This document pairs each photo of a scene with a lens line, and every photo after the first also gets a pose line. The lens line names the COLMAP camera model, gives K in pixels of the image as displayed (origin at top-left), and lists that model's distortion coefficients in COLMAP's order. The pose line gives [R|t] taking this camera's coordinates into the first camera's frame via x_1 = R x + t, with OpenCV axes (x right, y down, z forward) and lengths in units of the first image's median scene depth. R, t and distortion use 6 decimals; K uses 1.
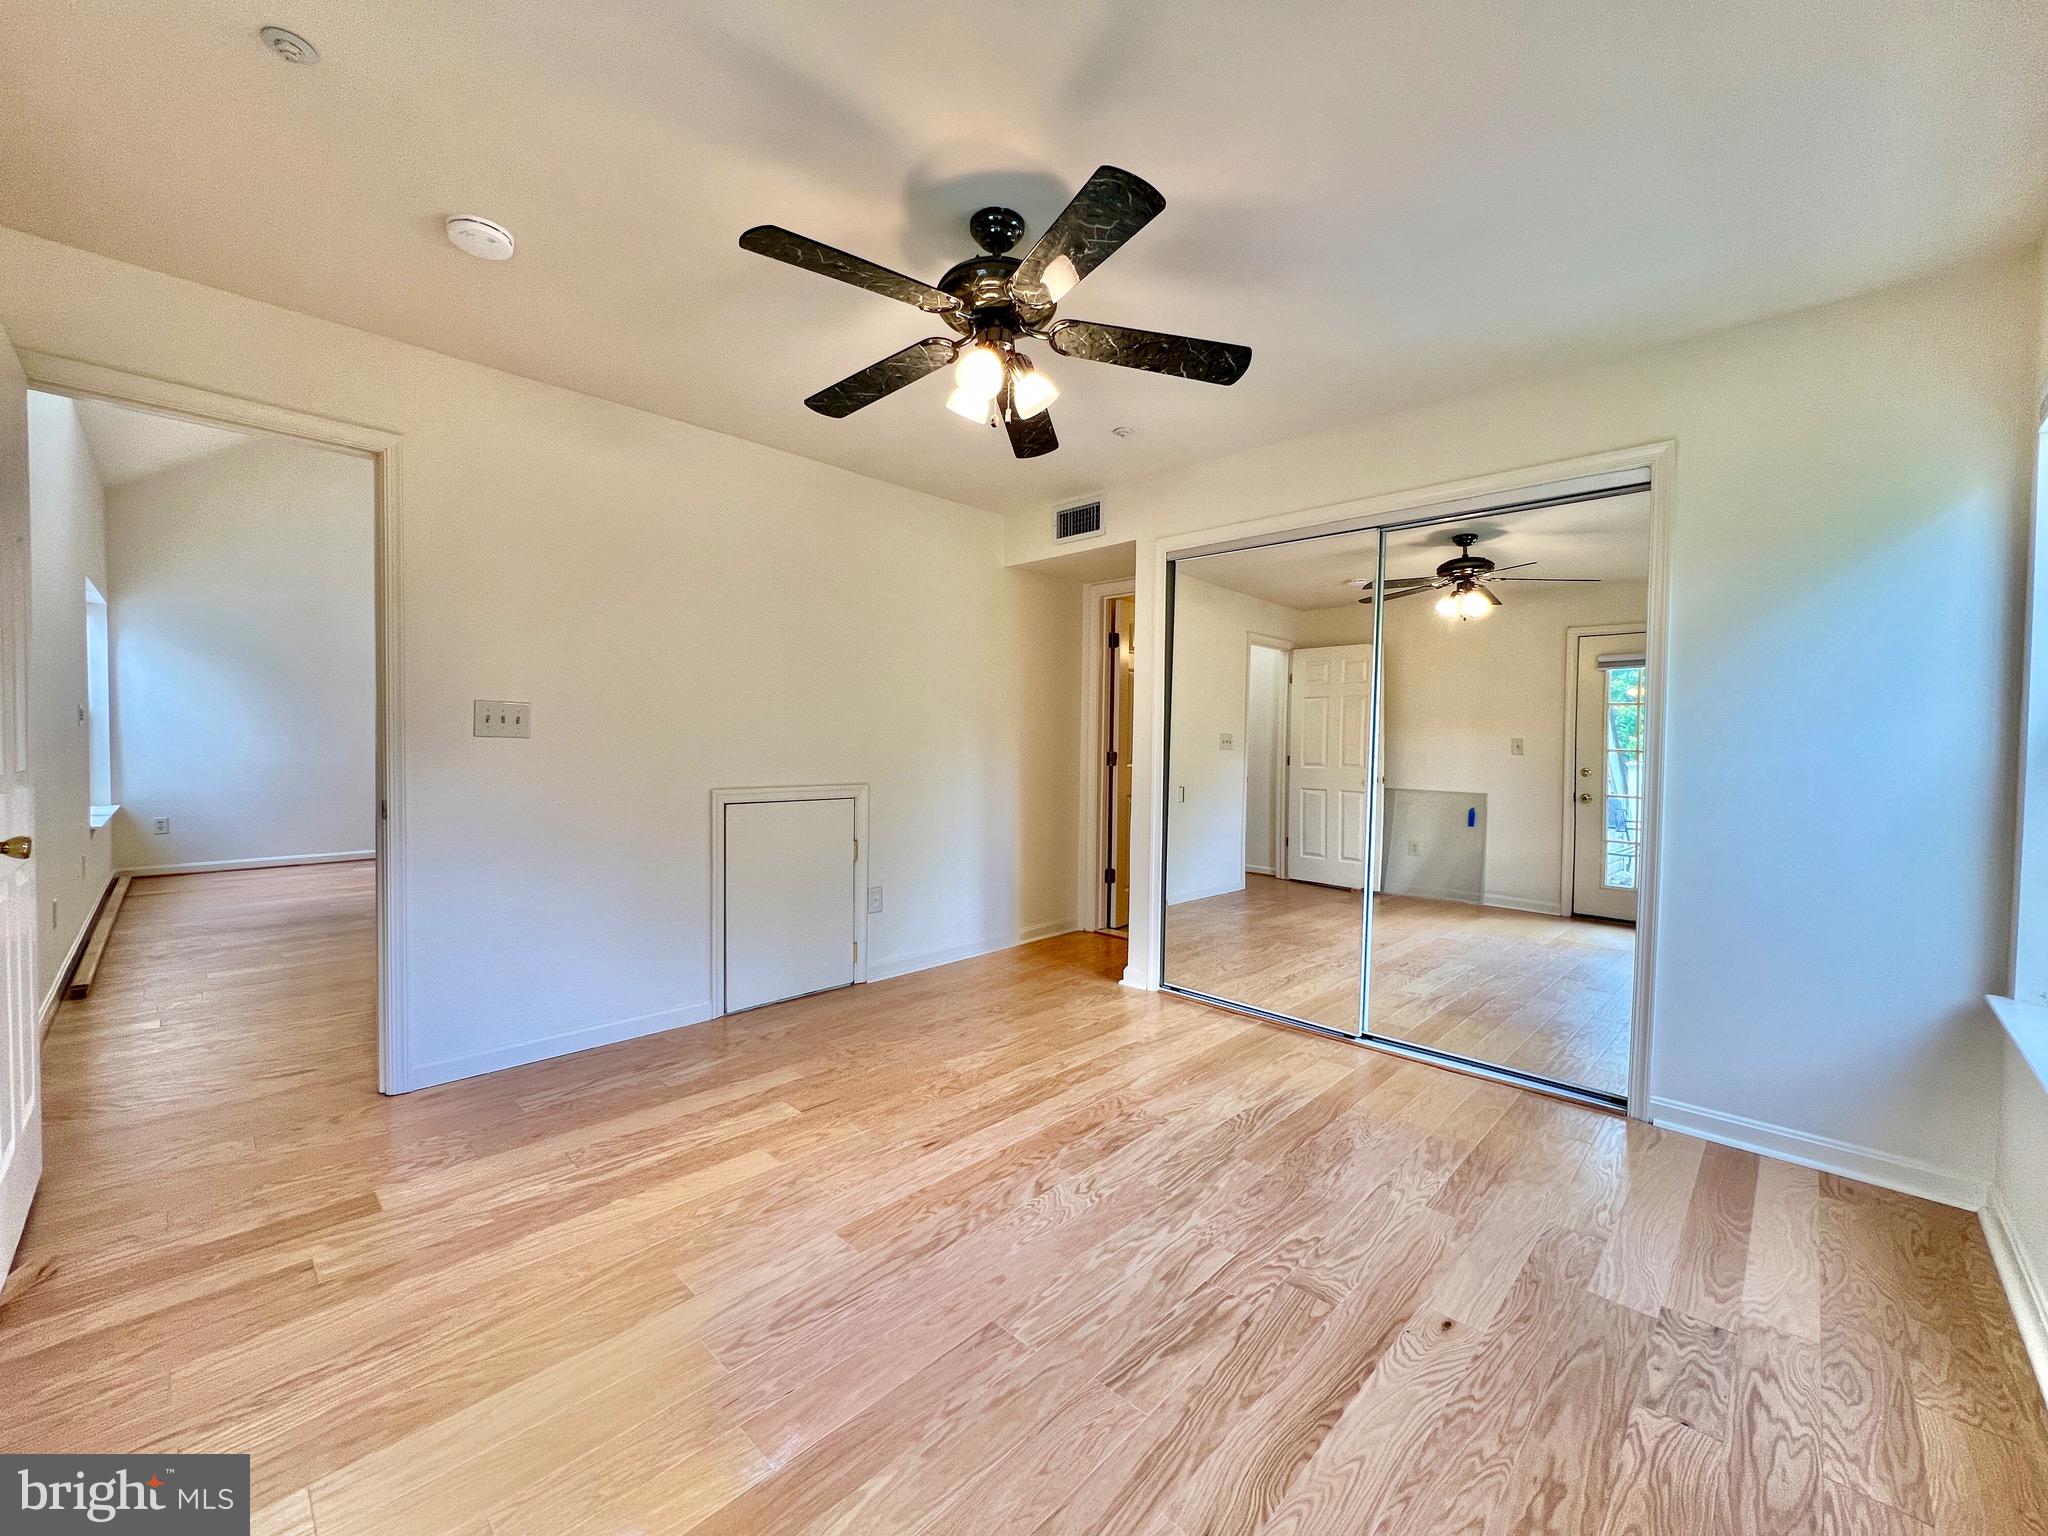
lens RADIAL K [[822.8, 0, 1013.5], [0, 822.8, 768.1], [0, 0, 1]] dist [-0.001449, 0.000546]
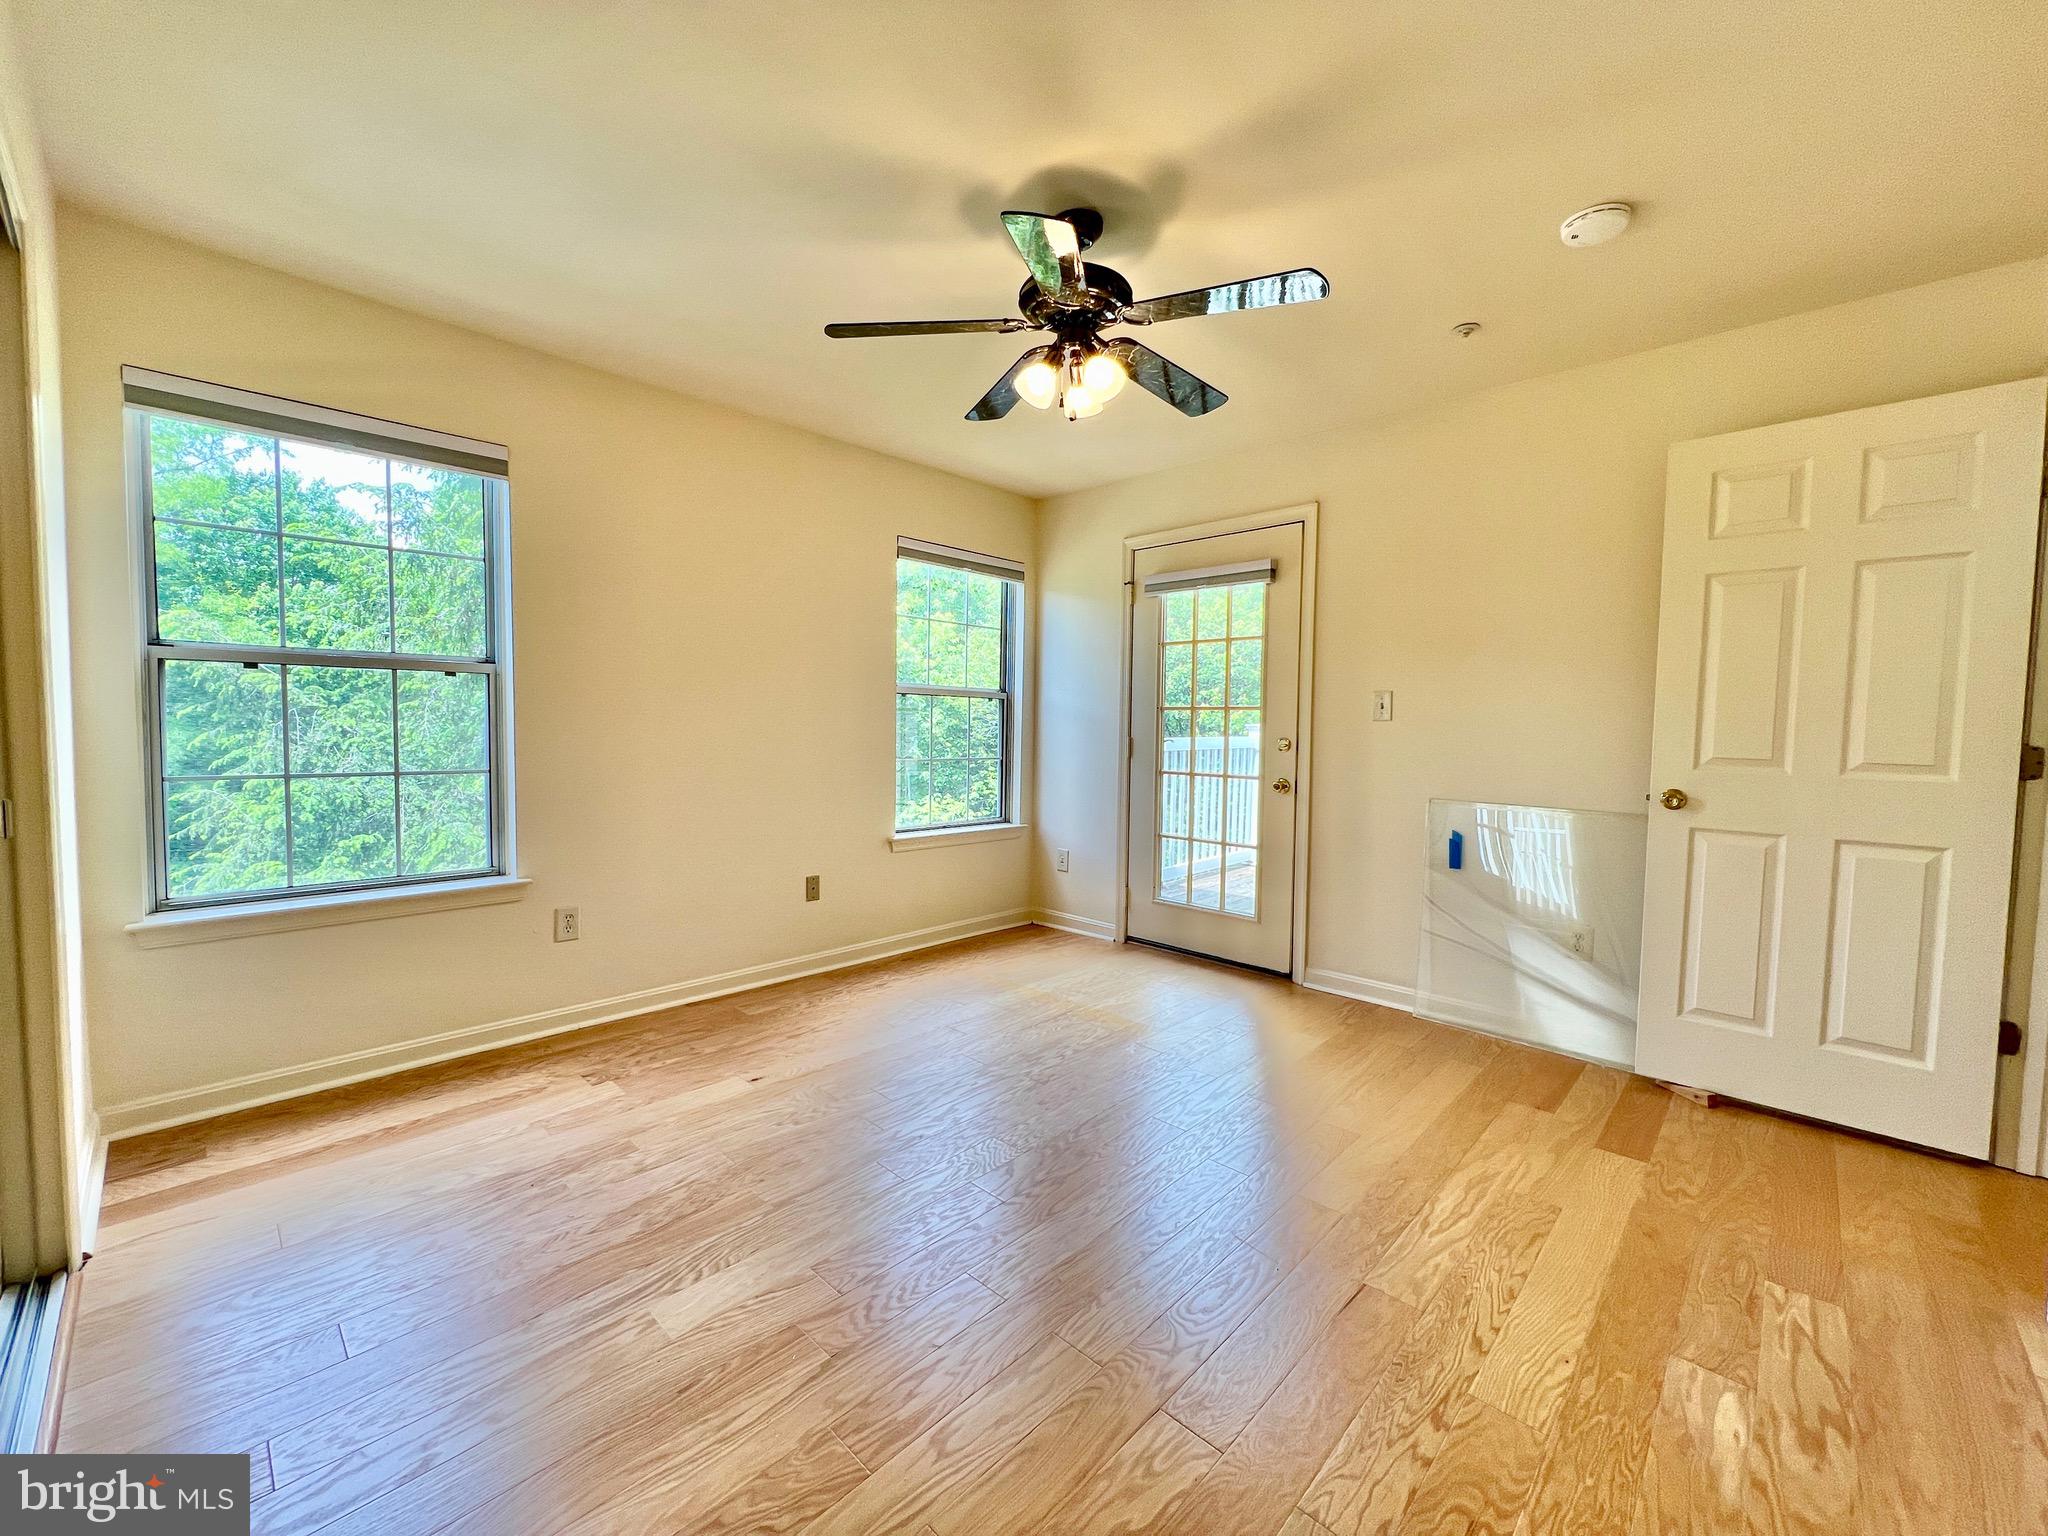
lens RADIAL K [[821.1, 0, 1016.1], [0, 821.1, 765.9], [0, 0, 1]] dist [-0.006042, 0.001041]
pose [[-0.999554, -0.027778, -0.010986, 0.045316], [-0.028593, 0.996165, 0.082687, -0.045883], [0.008647, 0.082964, -0.996515, 1.823384]]
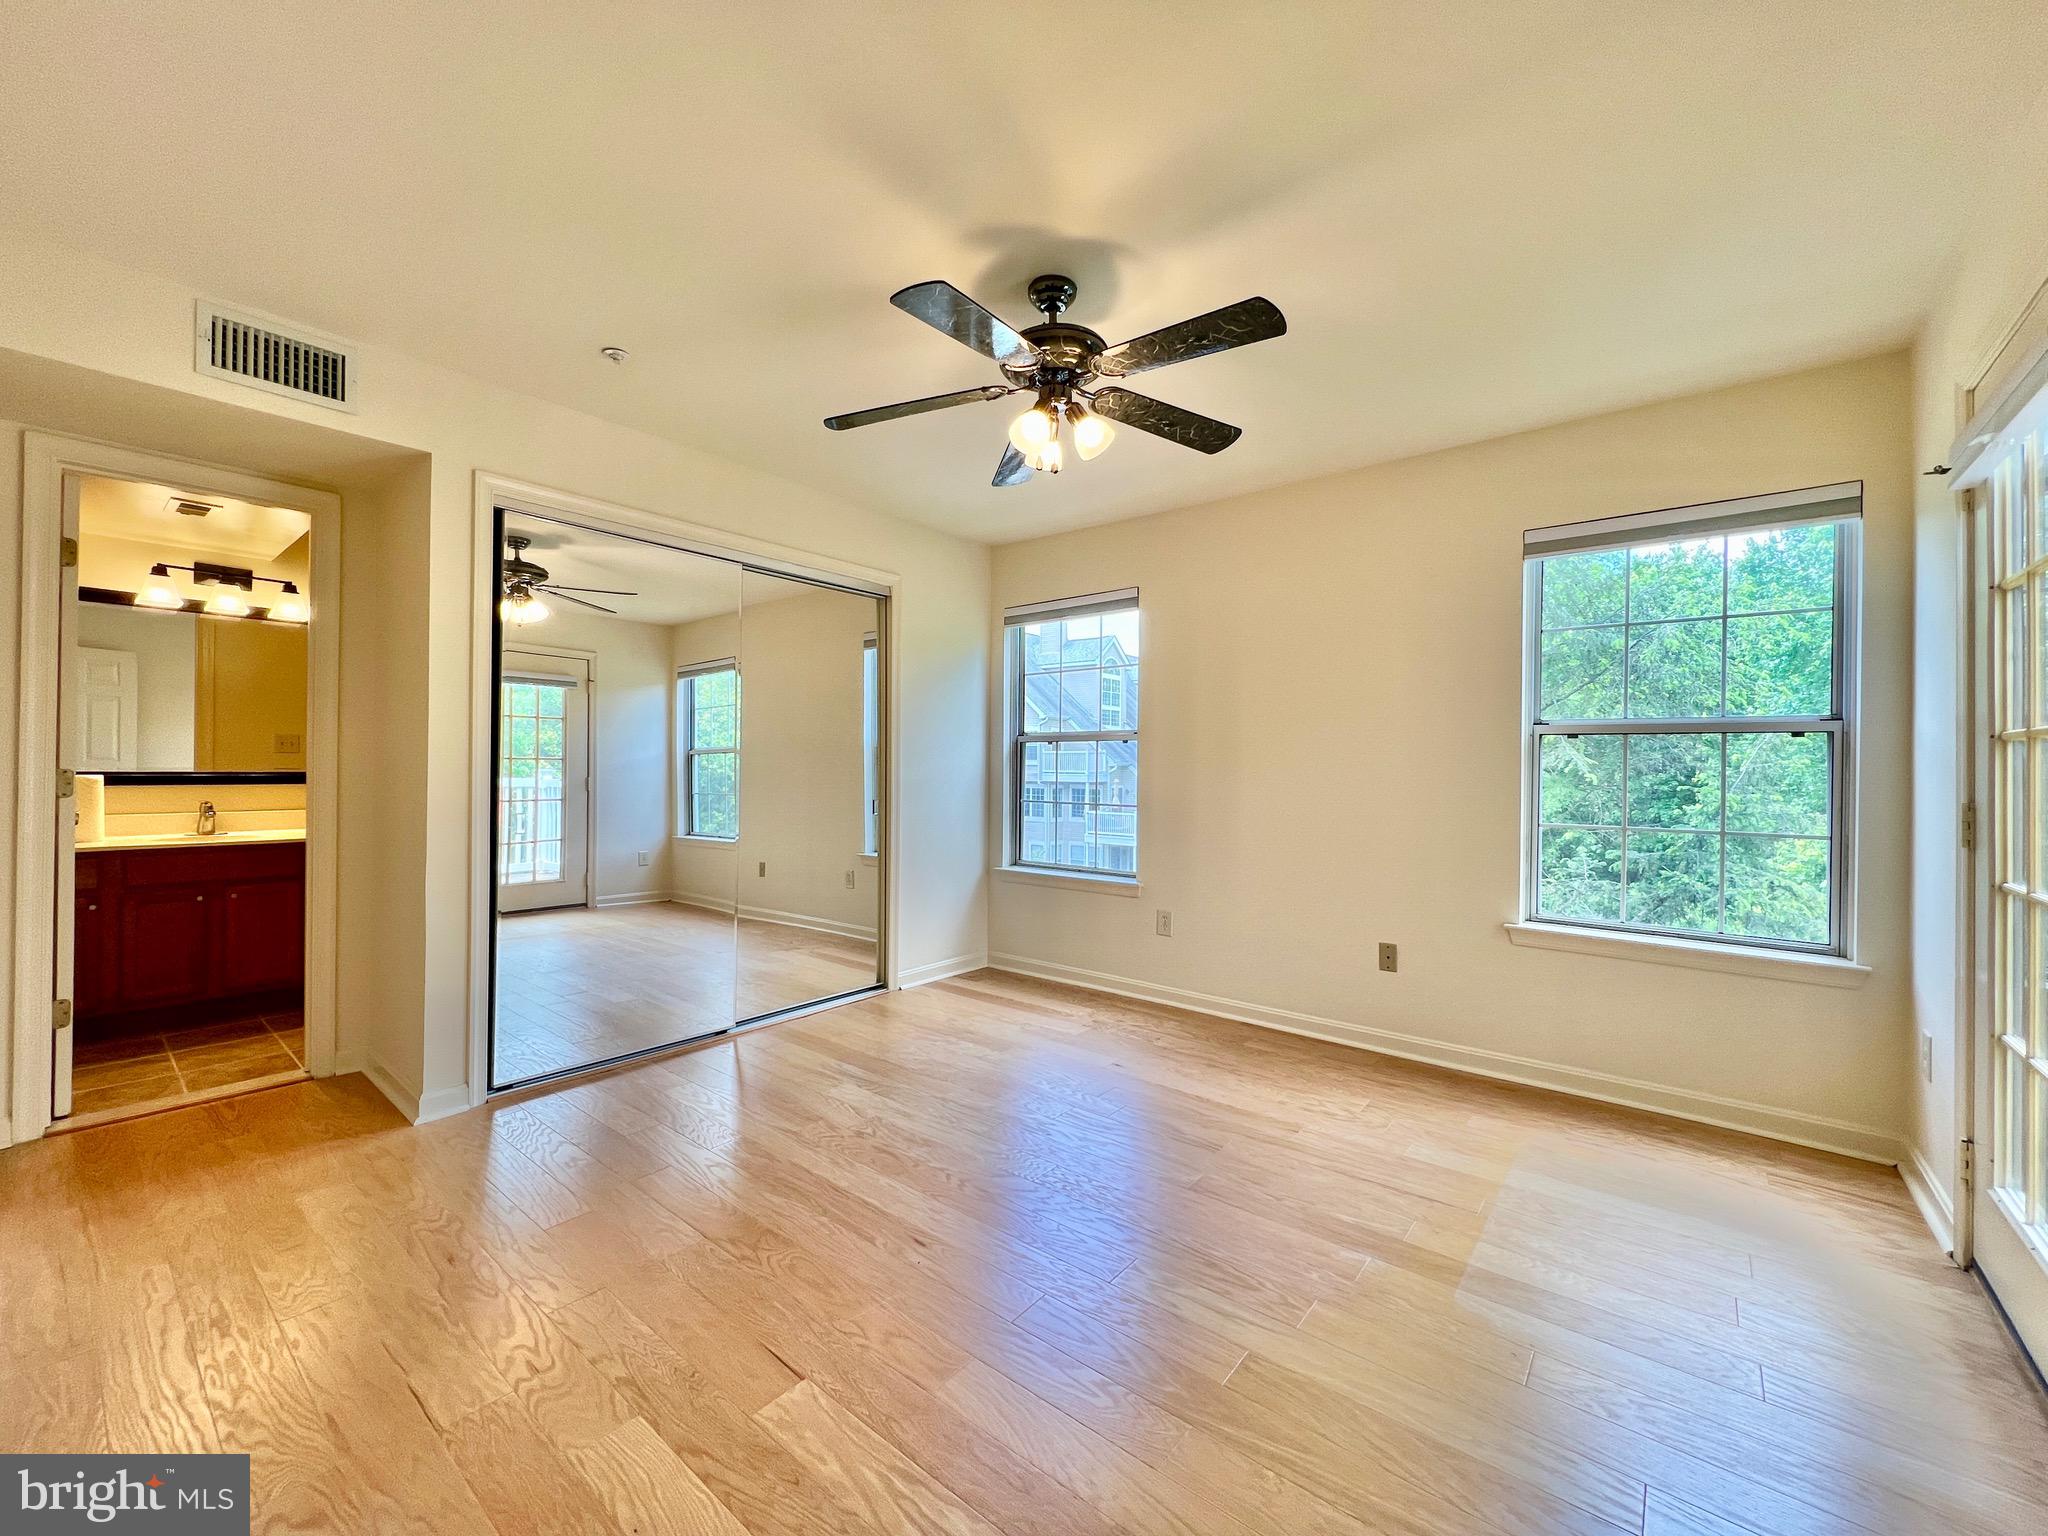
lens RADIAL K [[822.8, 0, 1022.3], [0, 822.8, 767.3], [0, 0, 1]] dist [-0.001449, 0.000546]
pose [[-0.093289, -0.017201, 0.995490, -0.970895], [0.020824, 0.999598, 0.019223, -0.039369], [-0.995421, 0.022523, -0.092893, 1.001099]]
